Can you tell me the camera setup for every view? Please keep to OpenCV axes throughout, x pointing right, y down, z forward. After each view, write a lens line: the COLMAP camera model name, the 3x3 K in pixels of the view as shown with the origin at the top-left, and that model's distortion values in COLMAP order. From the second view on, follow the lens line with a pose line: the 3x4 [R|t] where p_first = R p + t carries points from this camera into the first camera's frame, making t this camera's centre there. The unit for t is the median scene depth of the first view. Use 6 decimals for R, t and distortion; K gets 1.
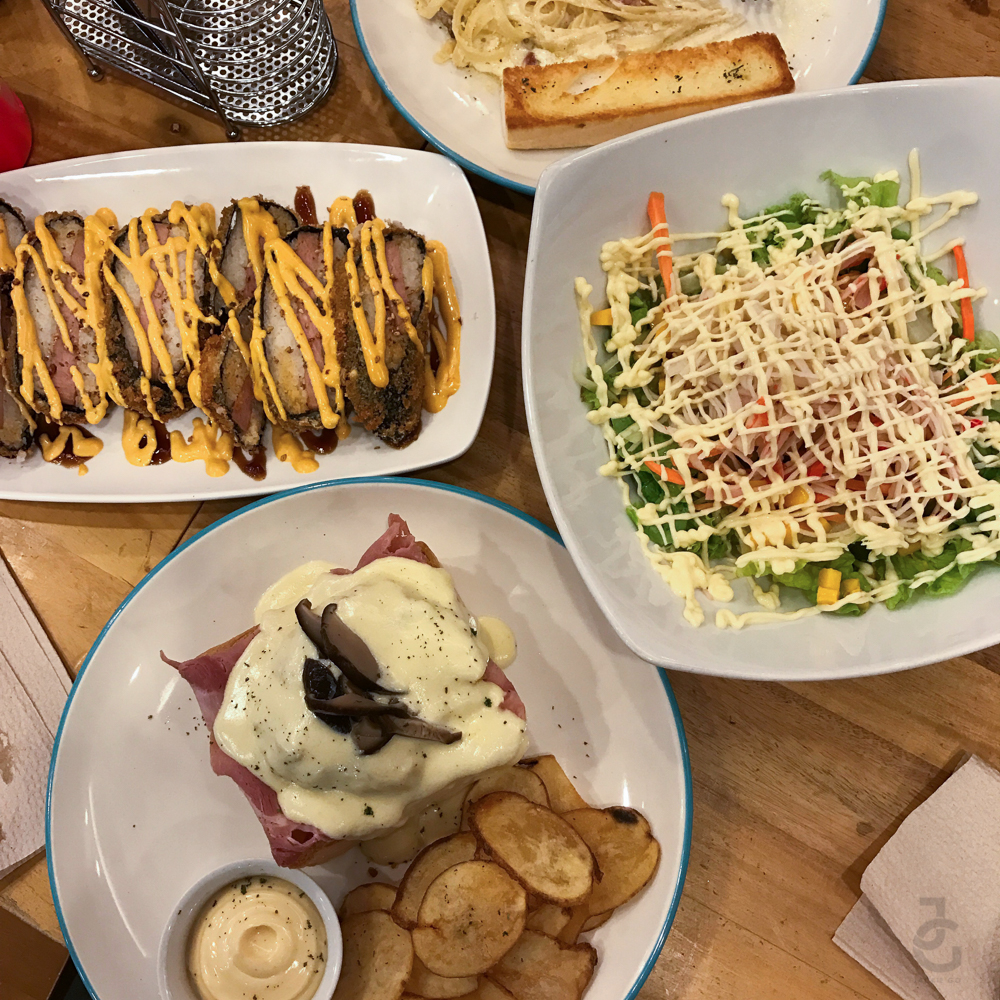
lens RADIAL K [[1097.8, 0, 500.0], [0, 1097.8, 500.0], [0, 0, 1]] dist [0.116731, -0.372351]
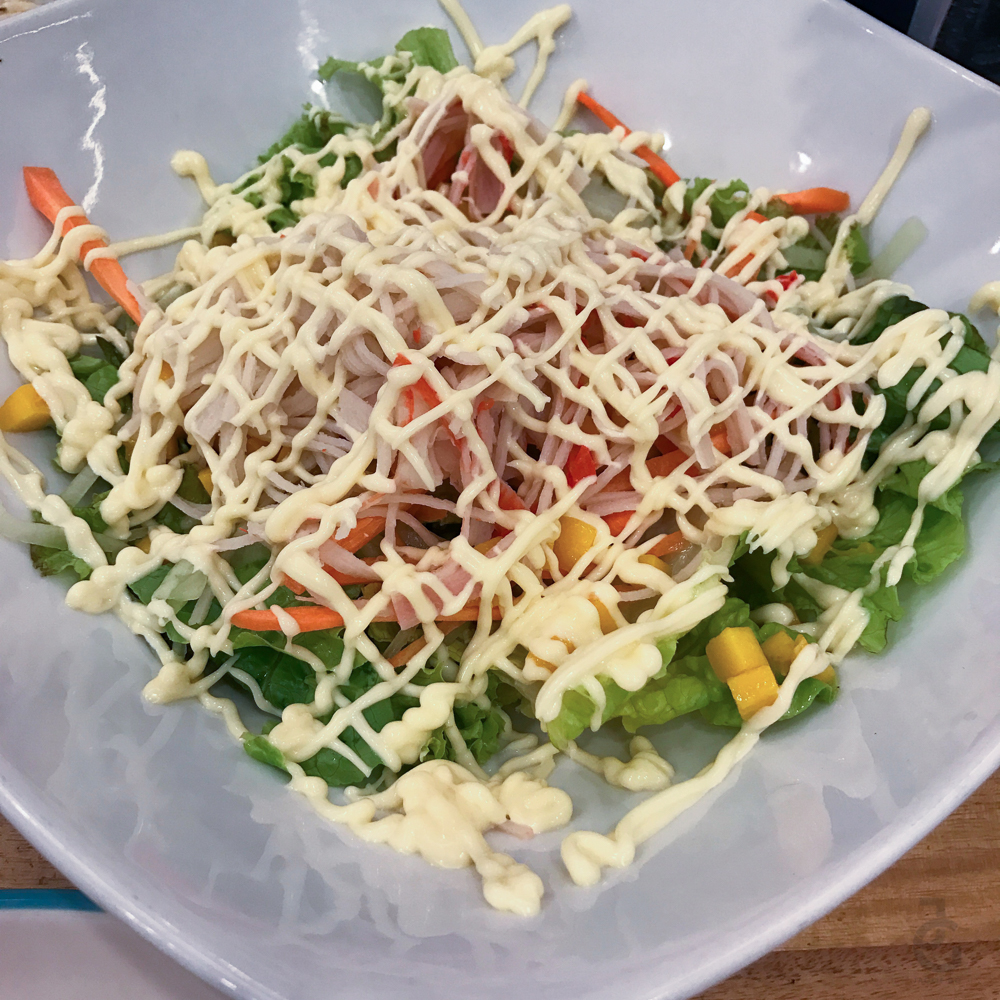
lens RADIAL K [[1097.8, 0, 500.0], [0, 1097.8, 500.0], [0, 0, 1]] dist [0.116731, -0.372351]
pose [[0.850634, -0.390211, 0.352359, 0.089021], [0.489663, 0.832027, -0.260693, 0.086904], [-0.191447, 0.394292, 0.898823, 0.592905]]
